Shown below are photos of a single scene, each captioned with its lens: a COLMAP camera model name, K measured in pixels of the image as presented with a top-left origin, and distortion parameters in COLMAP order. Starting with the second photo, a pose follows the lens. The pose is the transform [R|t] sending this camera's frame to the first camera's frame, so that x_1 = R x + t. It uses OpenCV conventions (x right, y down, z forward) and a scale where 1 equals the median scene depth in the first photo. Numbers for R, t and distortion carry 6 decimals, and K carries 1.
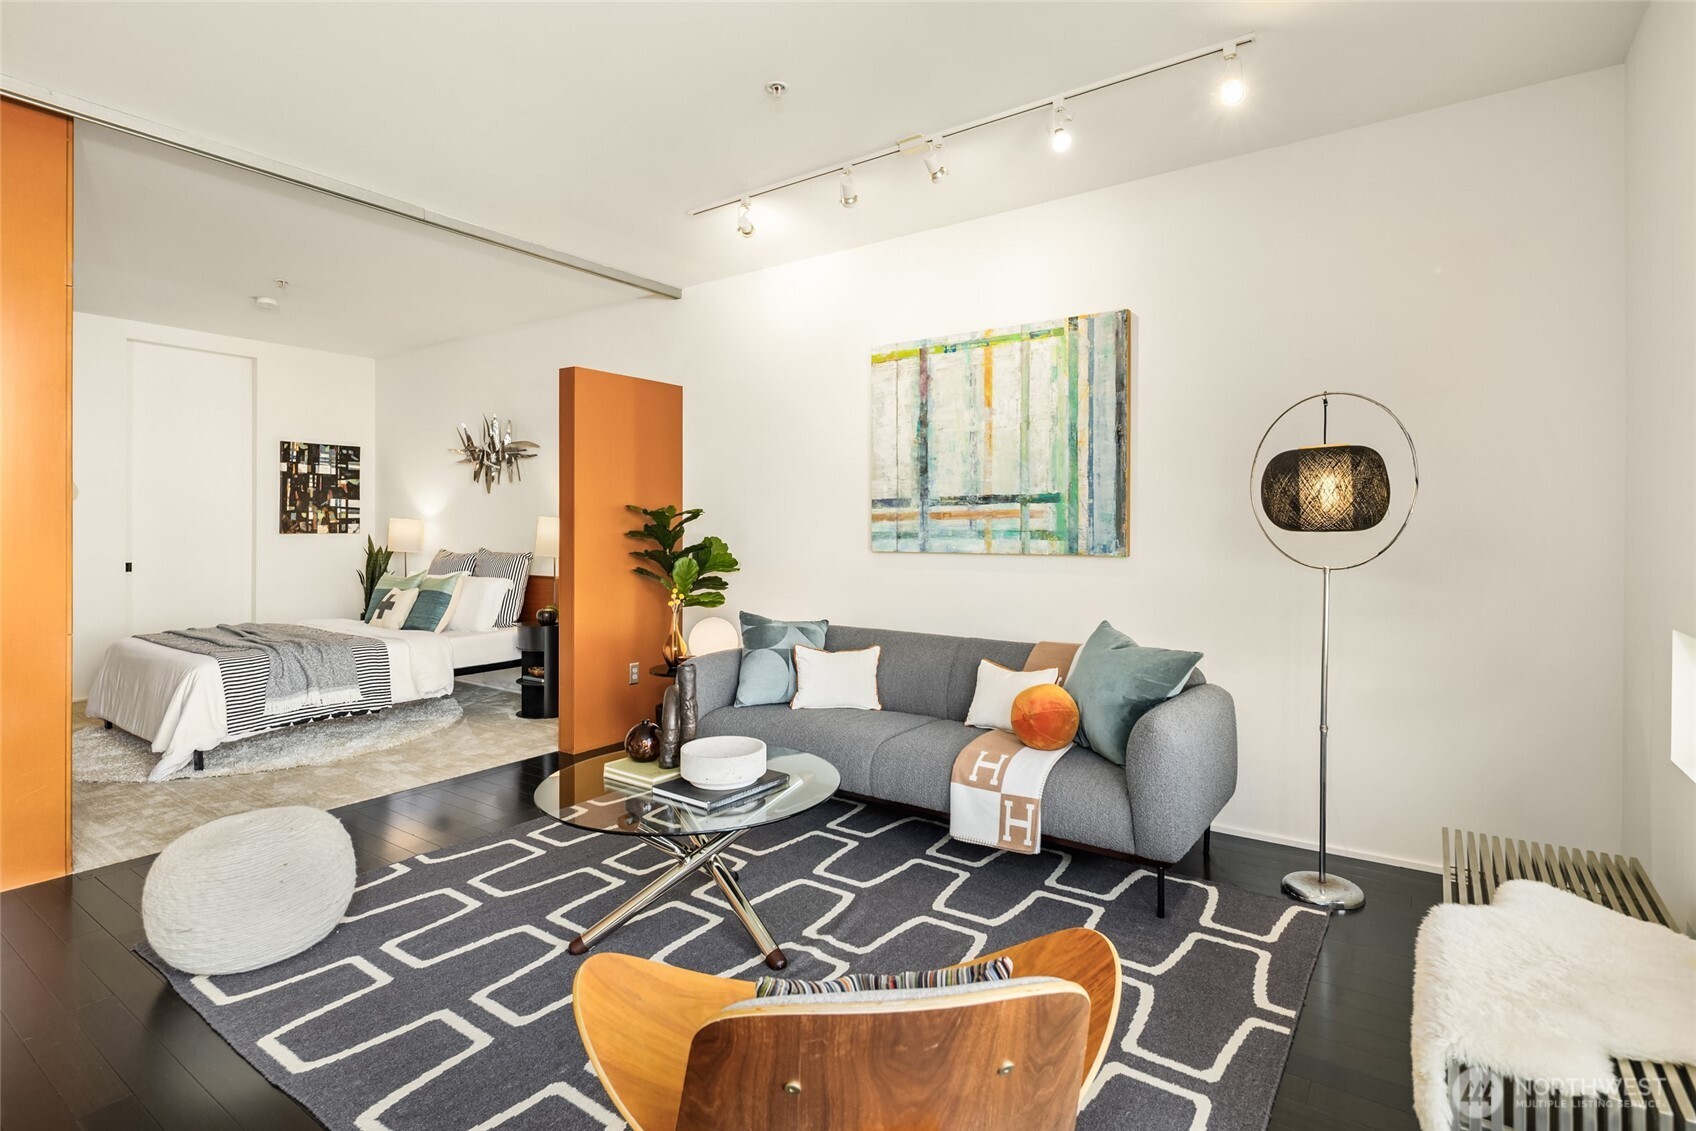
lens RADIAL K [[839.5, 0, 833.0], [0, 839.5, 530.8], [0, 0, 1]] dist [0.013194, -0.008672]
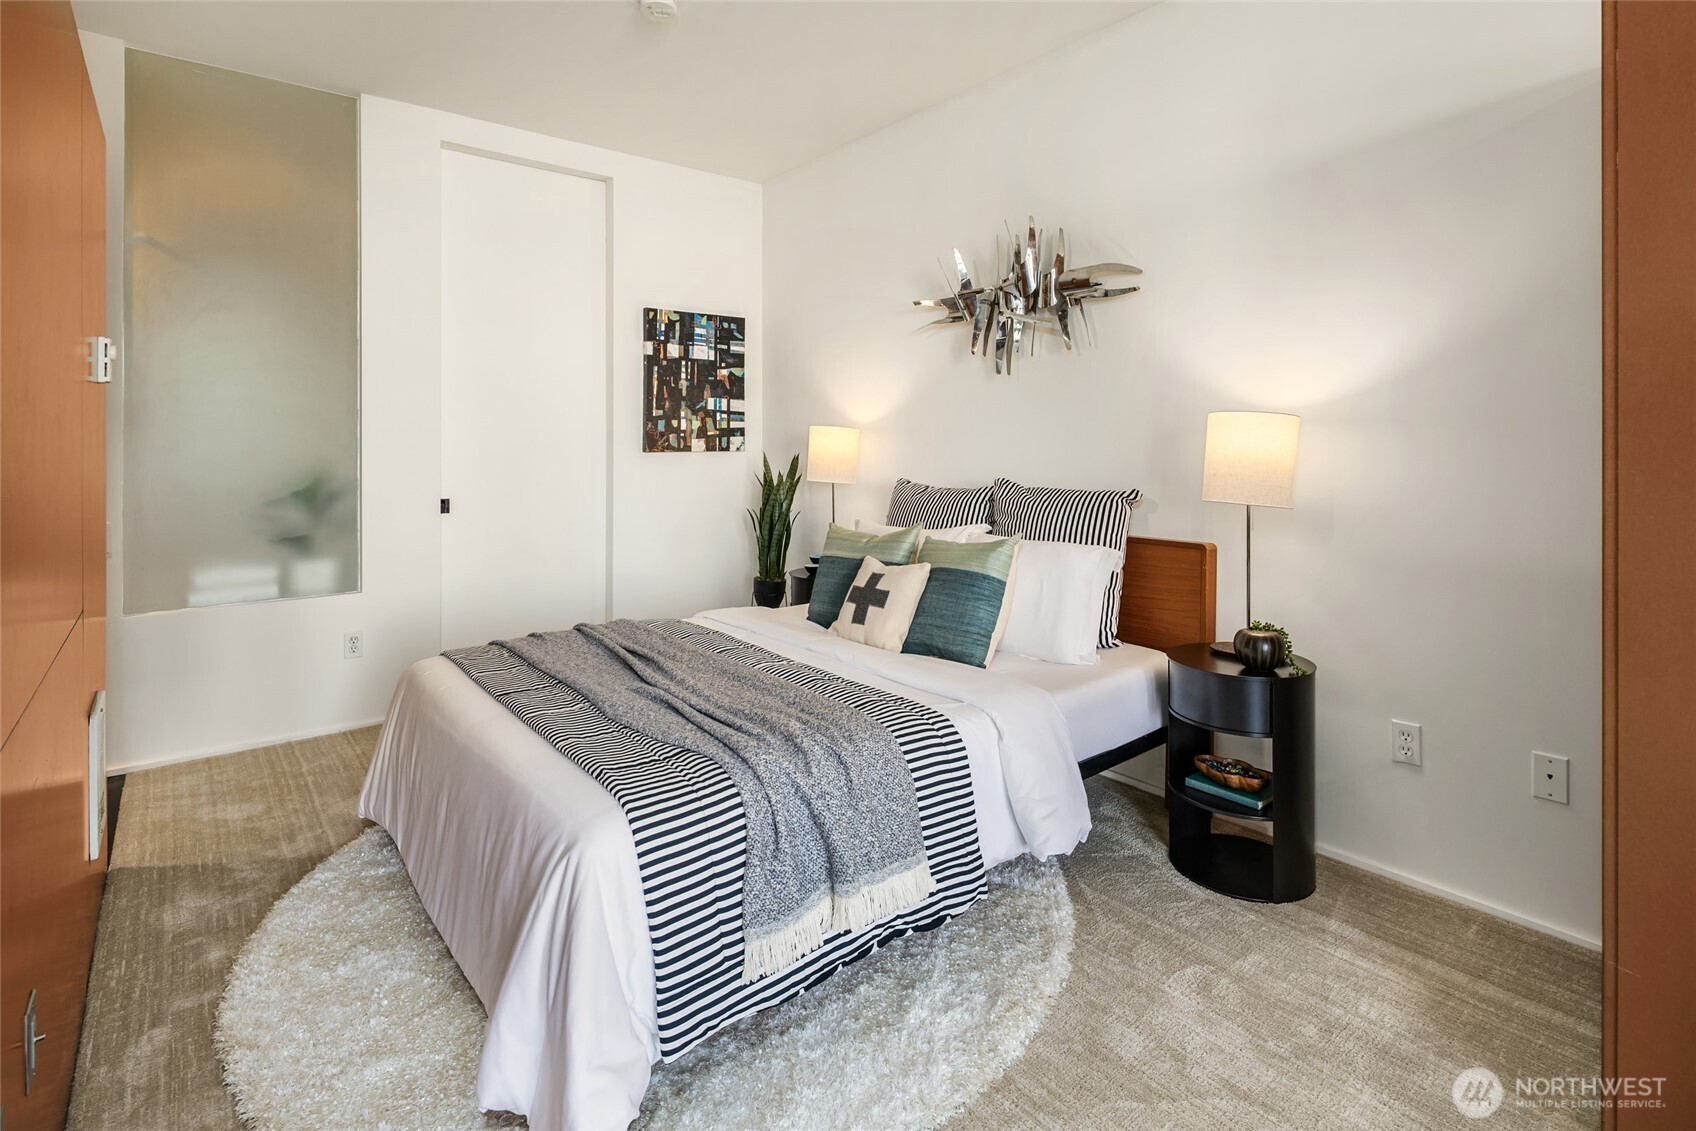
lens RADIAL K [[839.5, 0, 819.3], [0, 839.5, 429.6], [0, 0, 1]] dist [0.013194, -0.008672]
pose [[0.957675, -0.010941, -0.287643, -0.552456], [0.004424, 0.999719, -0.023296, 0.002430], [0.287817, 0.021037, 0.957454, 0.686218]]
